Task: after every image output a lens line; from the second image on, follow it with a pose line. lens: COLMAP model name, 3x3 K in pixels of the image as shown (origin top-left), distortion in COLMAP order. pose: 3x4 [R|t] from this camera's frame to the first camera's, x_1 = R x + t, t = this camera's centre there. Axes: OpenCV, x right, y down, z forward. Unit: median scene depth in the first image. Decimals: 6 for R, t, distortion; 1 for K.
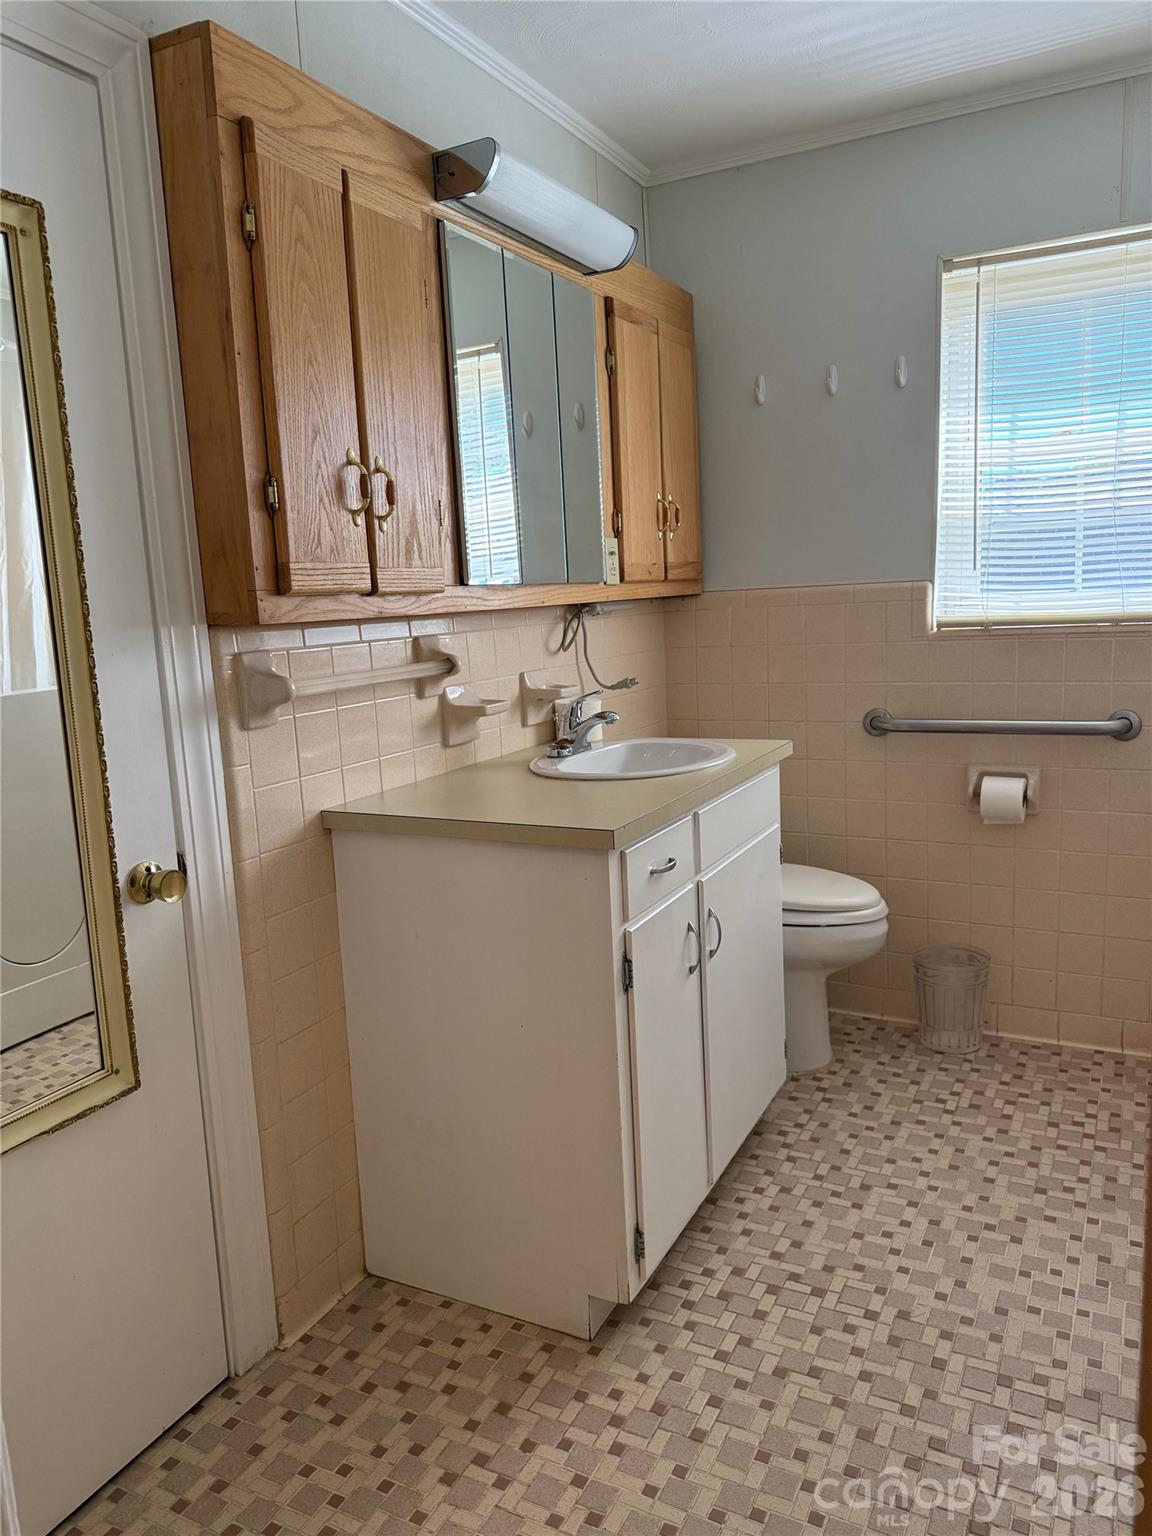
lens RADIAL K [[1073.3, 0, 566.6], [0, 1073.3, 770.3], [0, 0, 1]] dist [0.104323, -0.170999]
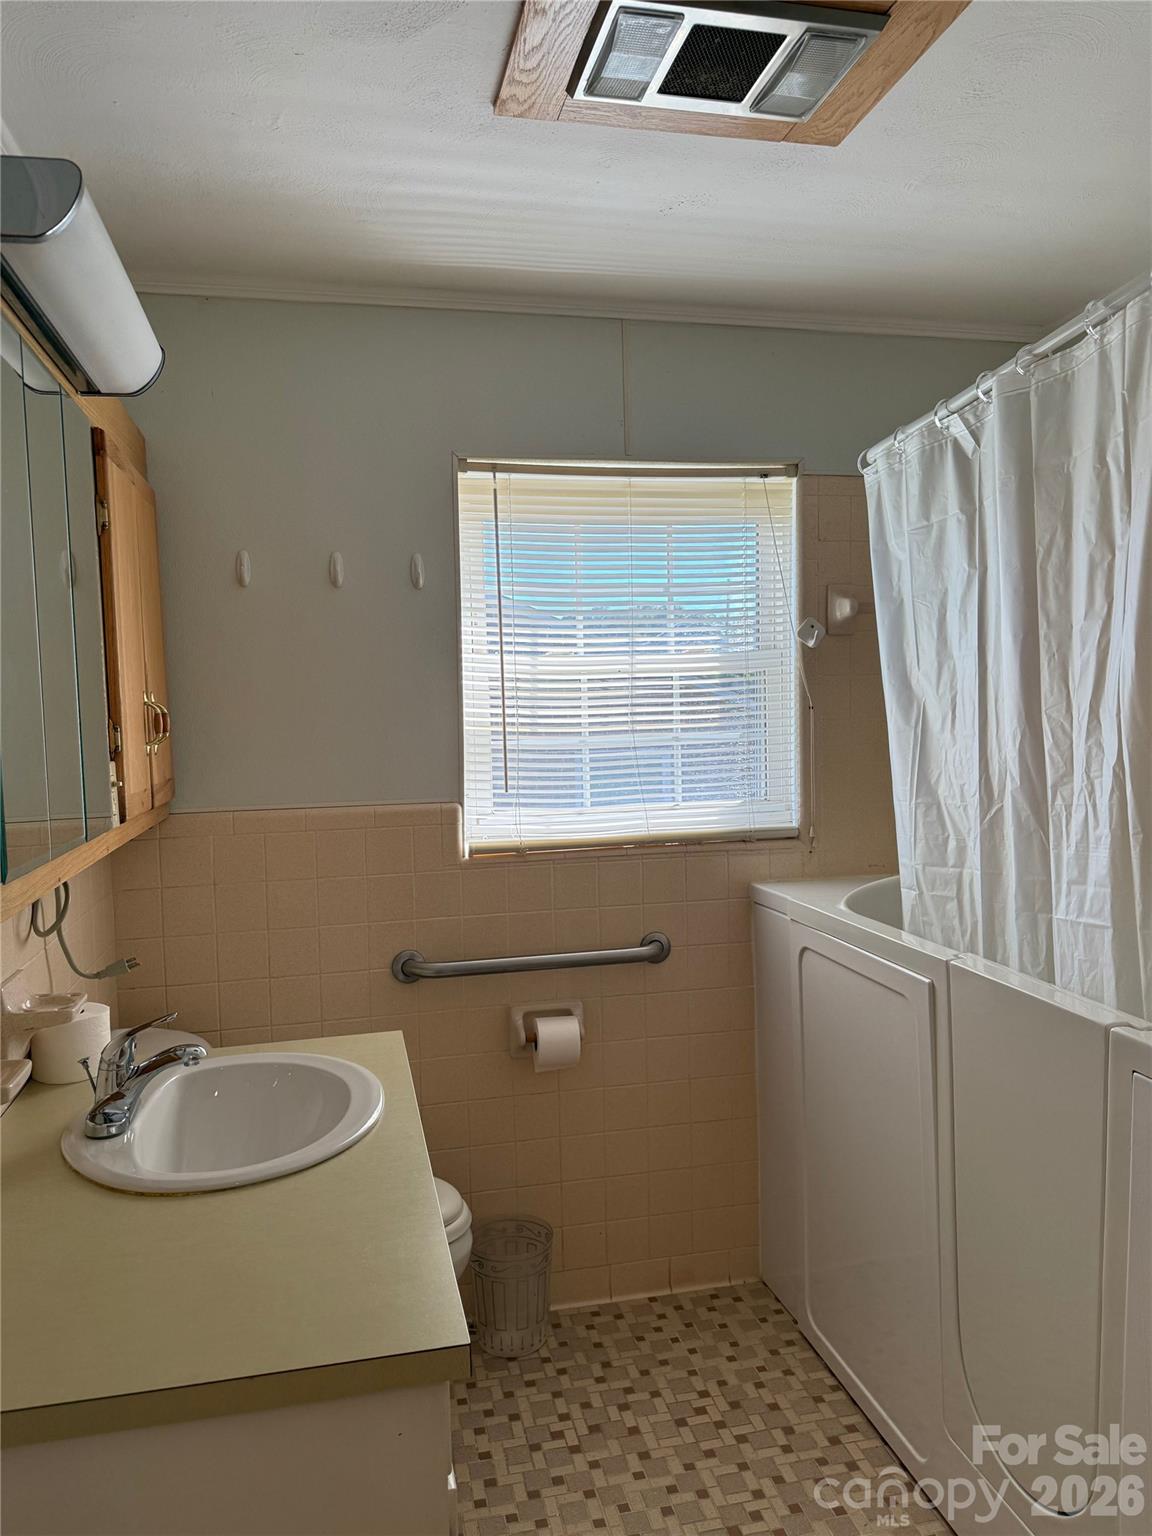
lens RADIAL K [[1099.5, 0, 576.0], [0, 1099.5, 768.0], [0, 0, 1]] dist [0.029987, -0.023538]
pose [[0.762362, -0.007767, 0.647104, -0.177081], [0.093533, 0.990751, -0.098301, -0.109177], [-0.640356, 0.135467, 0.756038, 0.268773]]
